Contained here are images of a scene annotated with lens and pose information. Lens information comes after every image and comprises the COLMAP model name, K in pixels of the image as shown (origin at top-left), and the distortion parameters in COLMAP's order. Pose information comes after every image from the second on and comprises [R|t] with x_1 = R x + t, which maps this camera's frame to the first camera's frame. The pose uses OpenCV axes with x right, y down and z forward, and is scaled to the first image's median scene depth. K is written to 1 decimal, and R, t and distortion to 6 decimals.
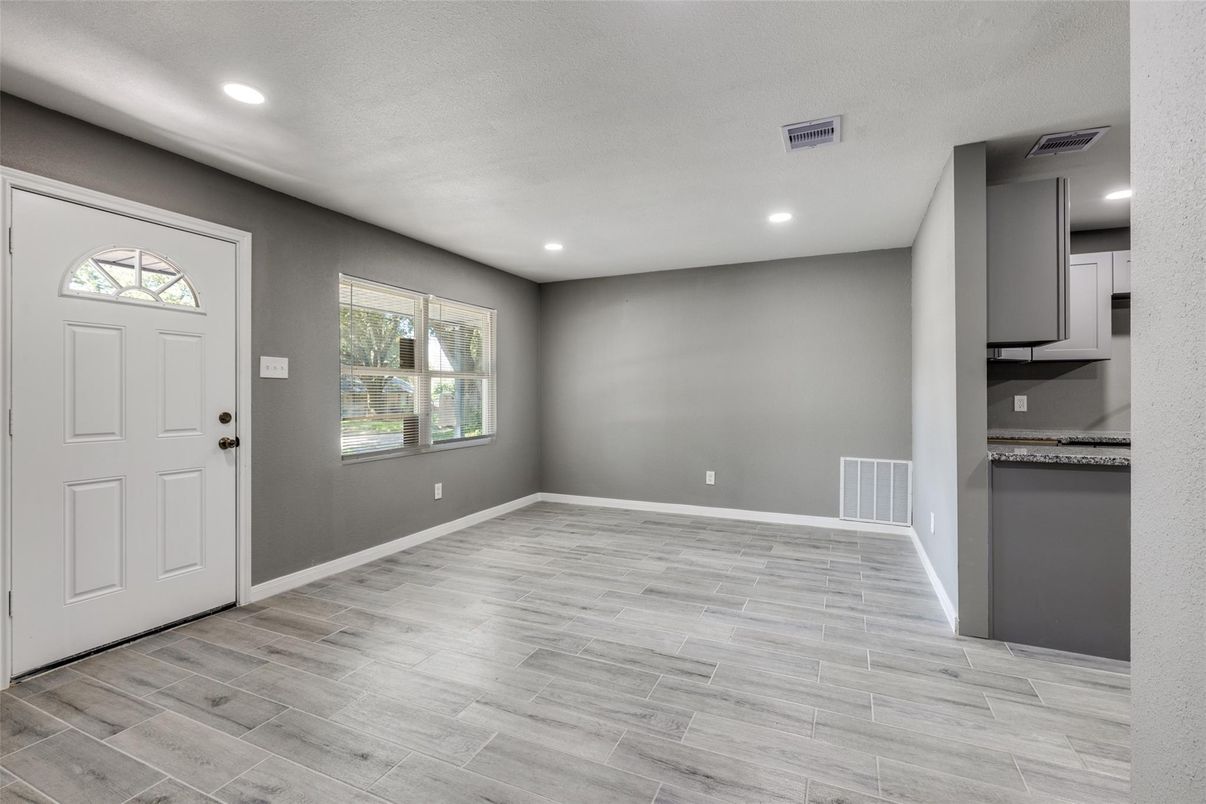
lens RADIAL K [[539.3, 0, 599.4], [0, 539.3, 403.8], [0, 0, 1]] dist [0.003511, 0.000694]
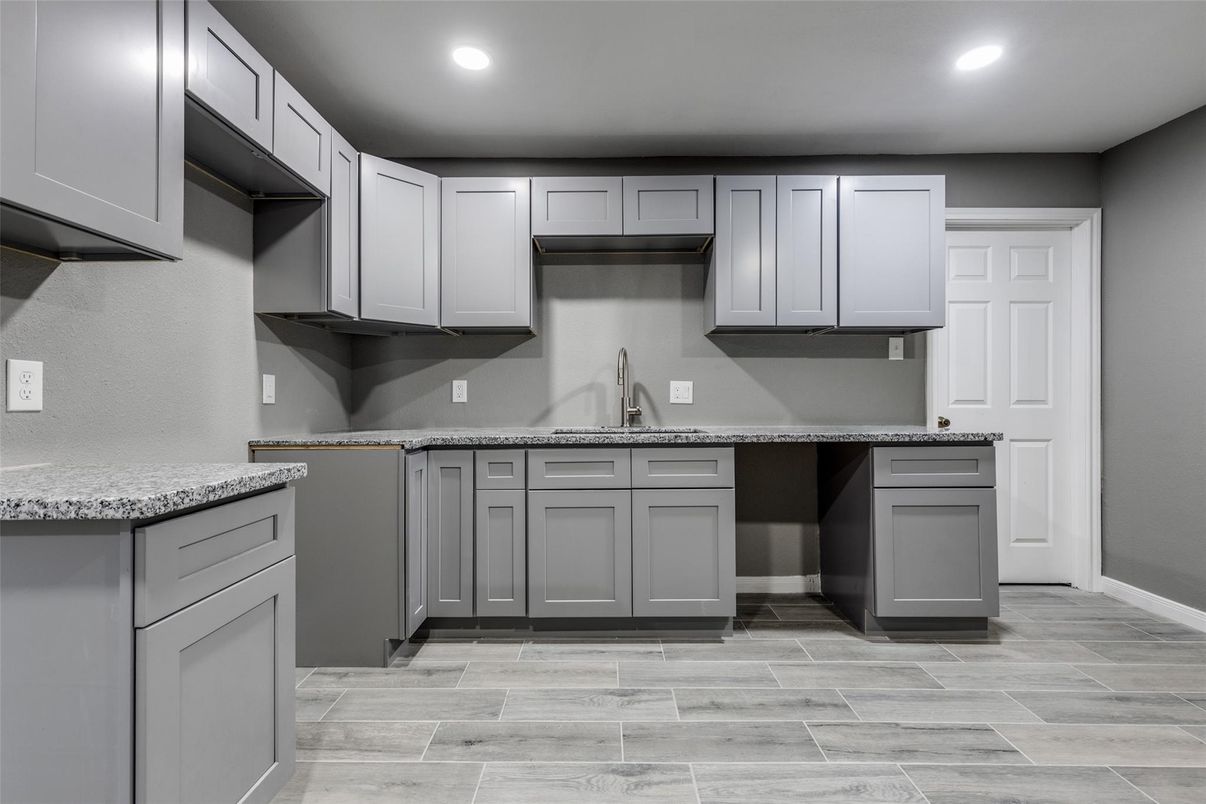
lens RADIAL K [[539.3, 0, 599.4], [0, 539.3, 403.8], [0, 0, 1]] dist [0.003511, 0.000694]
pose [[0.914837, -0.009320, 0.403716, 0.868601], [0.012548, 0.999907, -0.005352, 0.028774], [-0.403629, 0.009962, 0.914868, 0.361157]]
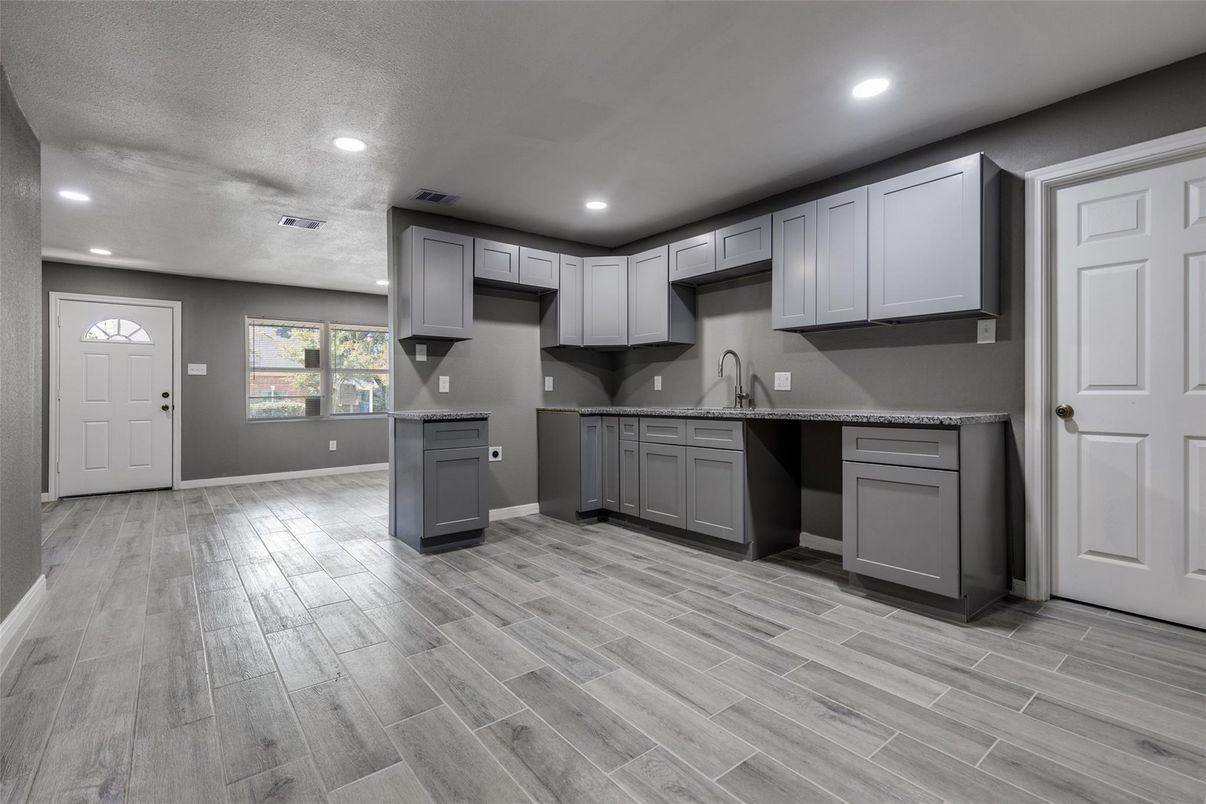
lens RADIAL K [[539.3, 0, 599.4], [0, 539.3, 403.8], [0, 0, 1]] dist [0.003511, 0.000694]
pose [[0.891381, 0.000733, -0.453255, 1.549513], [0.001357, 0.999990, 0.004286, 0.048501], [0.453254, -0.004436, 0.891371, -0.064240]]
